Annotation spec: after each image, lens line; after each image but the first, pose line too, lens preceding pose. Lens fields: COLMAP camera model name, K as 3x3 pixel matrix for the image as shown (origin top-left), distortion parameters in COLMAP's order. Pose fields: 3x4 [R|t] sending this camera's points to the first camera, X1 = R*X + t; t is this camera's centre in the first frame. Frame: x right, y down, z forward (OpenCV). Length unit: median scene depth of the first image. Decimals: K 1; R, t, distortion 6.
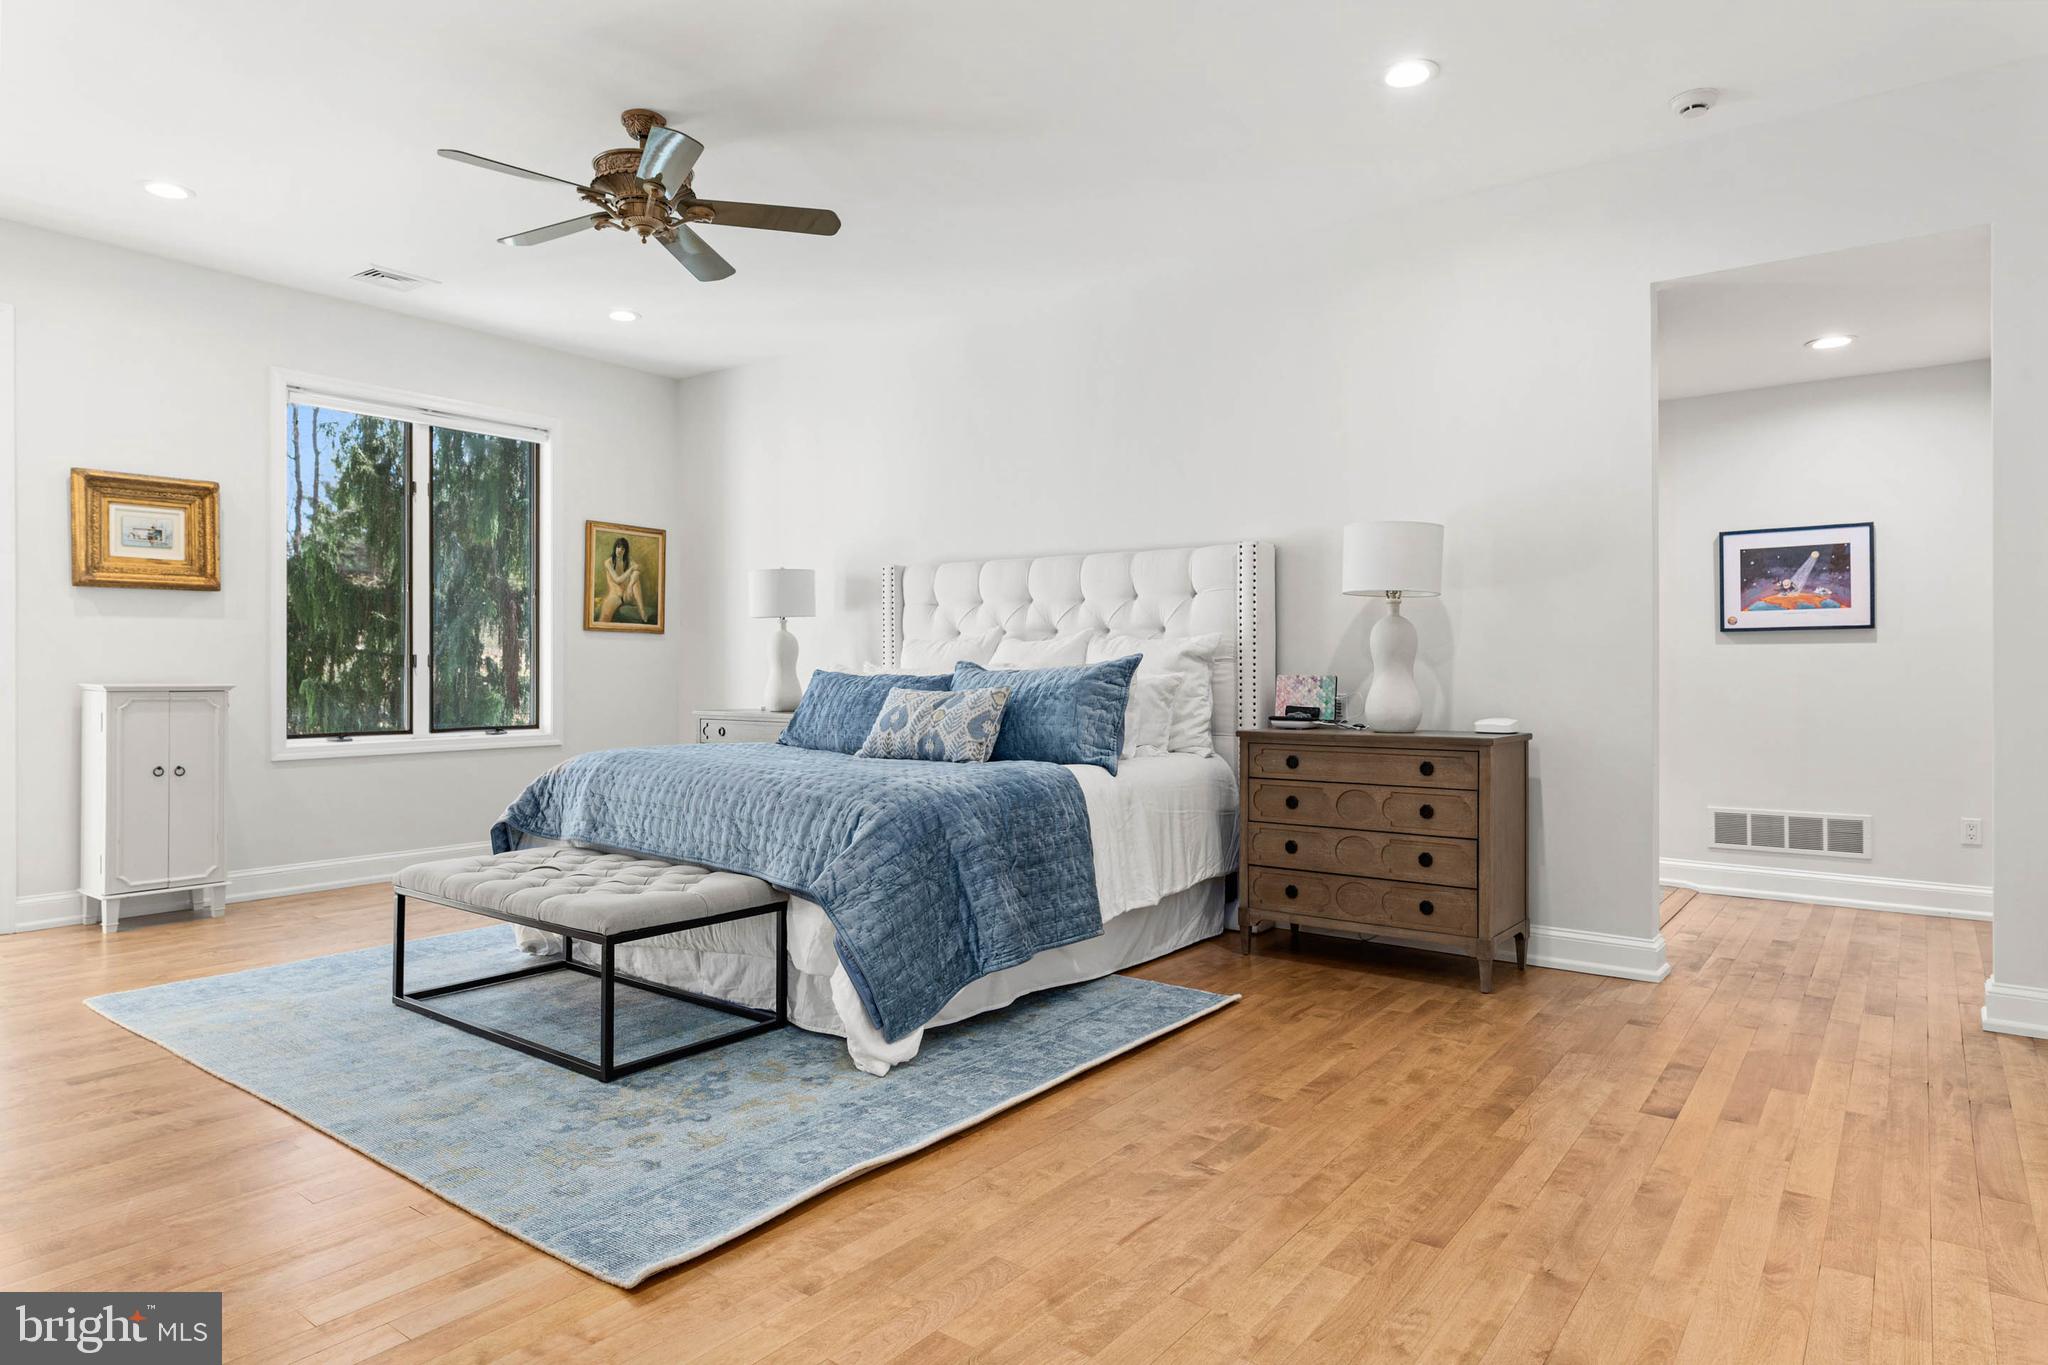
lens RADIAL K [[1174.7, 0, 1024.4], [0, 1174.7, 675.2], [0, 0, 1]] dist [-0.004404, 0.003811]
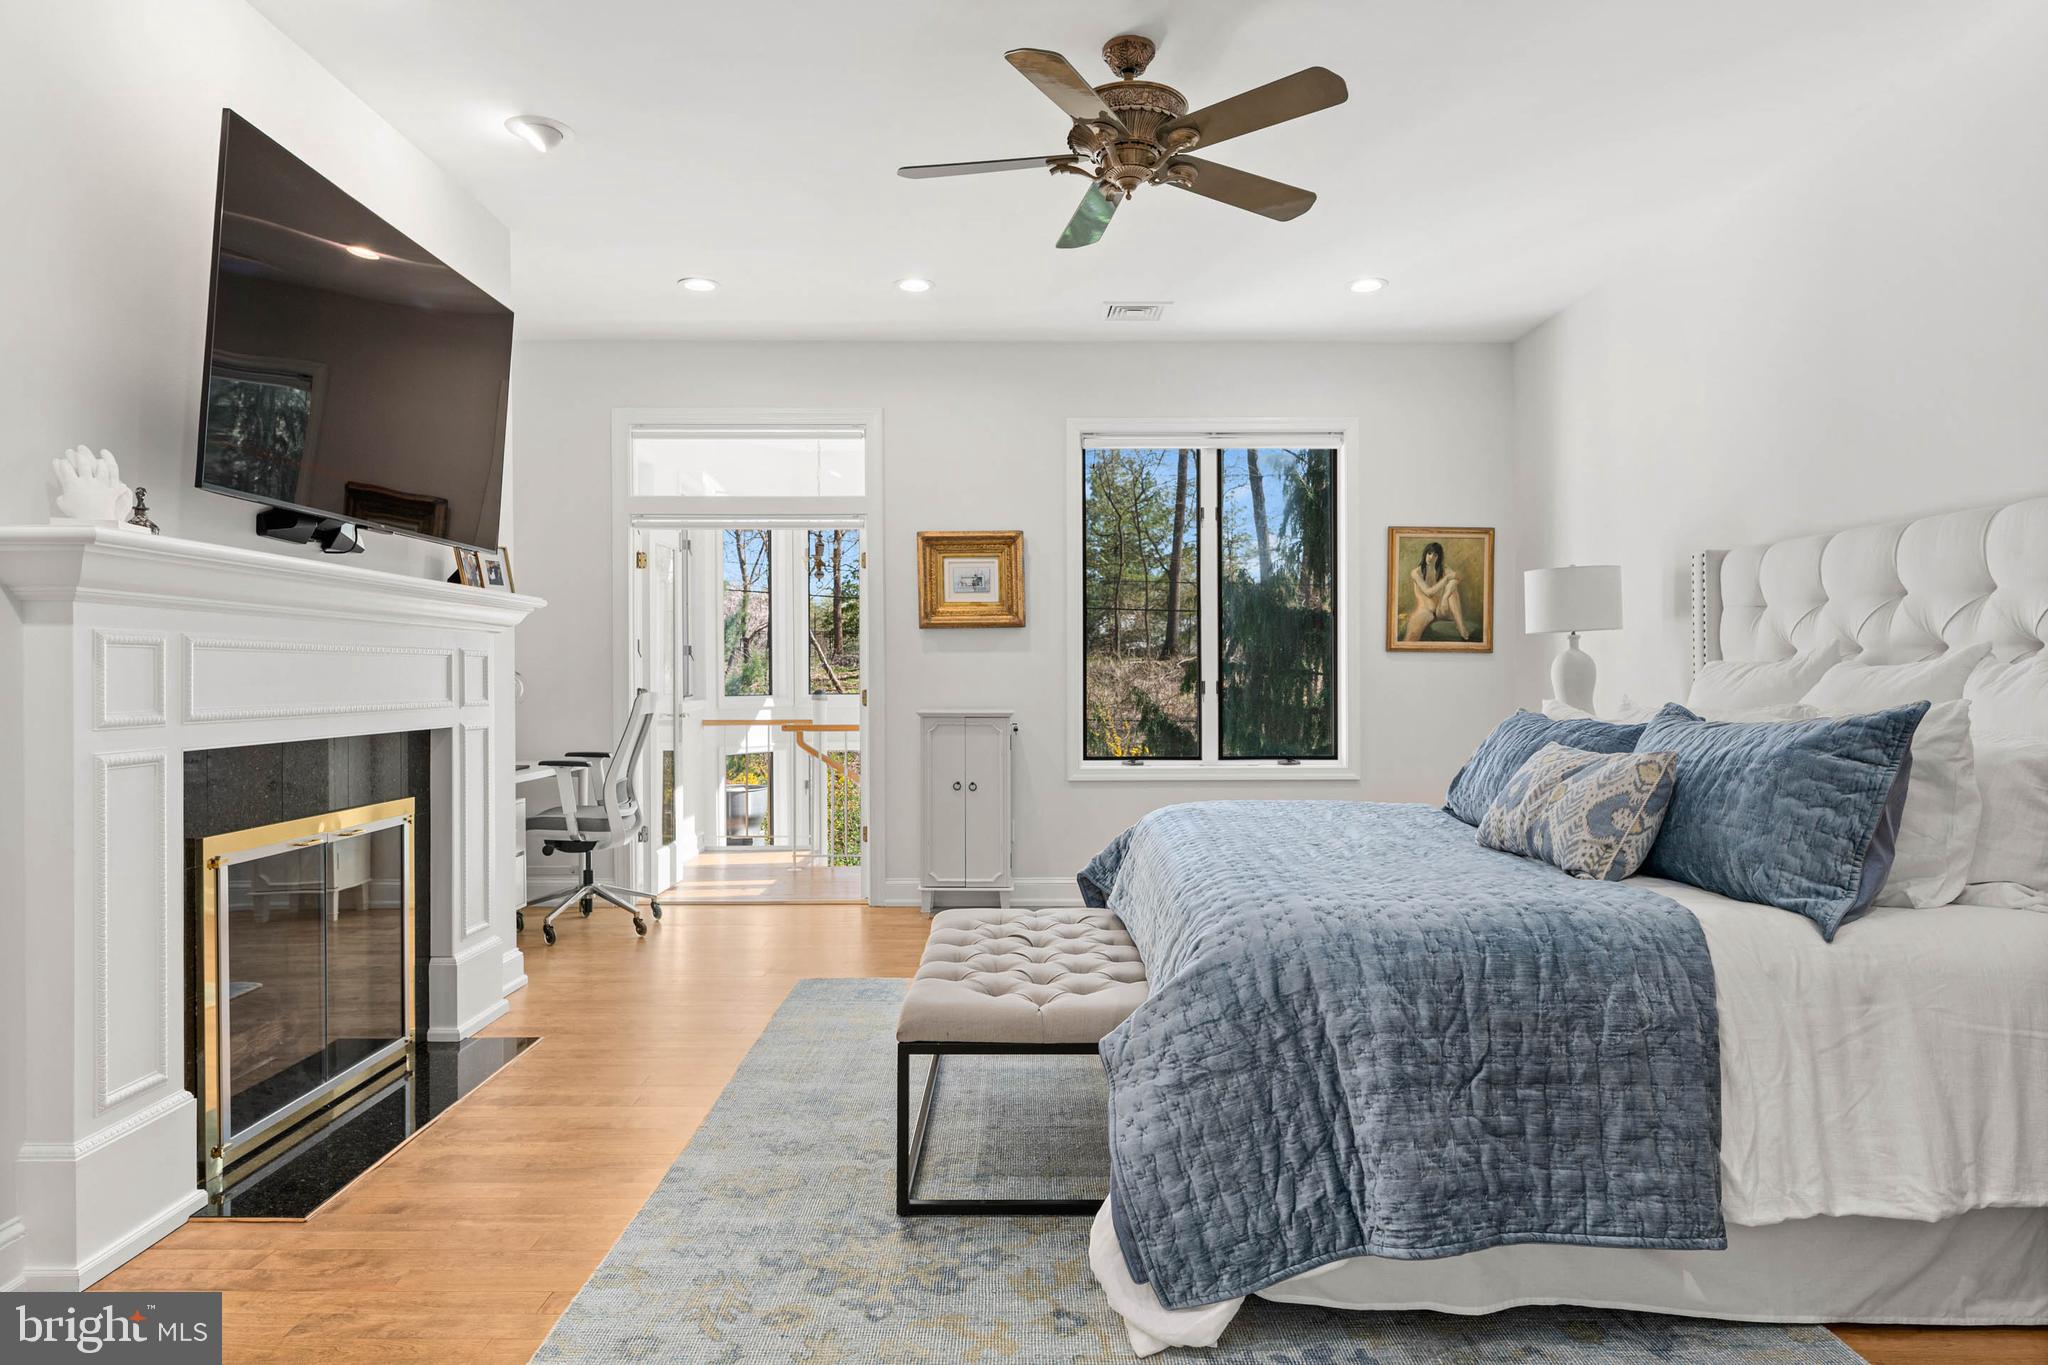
lens RADIAL K [[1174.7, 0, 1022.8], [0, 1174.7, 683.7], [0, 0, 1]] dist [-0.004404, 0.003811]
pose [[0.611020, 0.003536, -0.791607, 0.247581], [-0.001210, 0.999993, 0.003533, -0.026099], [0.791614, -0.001201, 0.611020, 0.378420]]
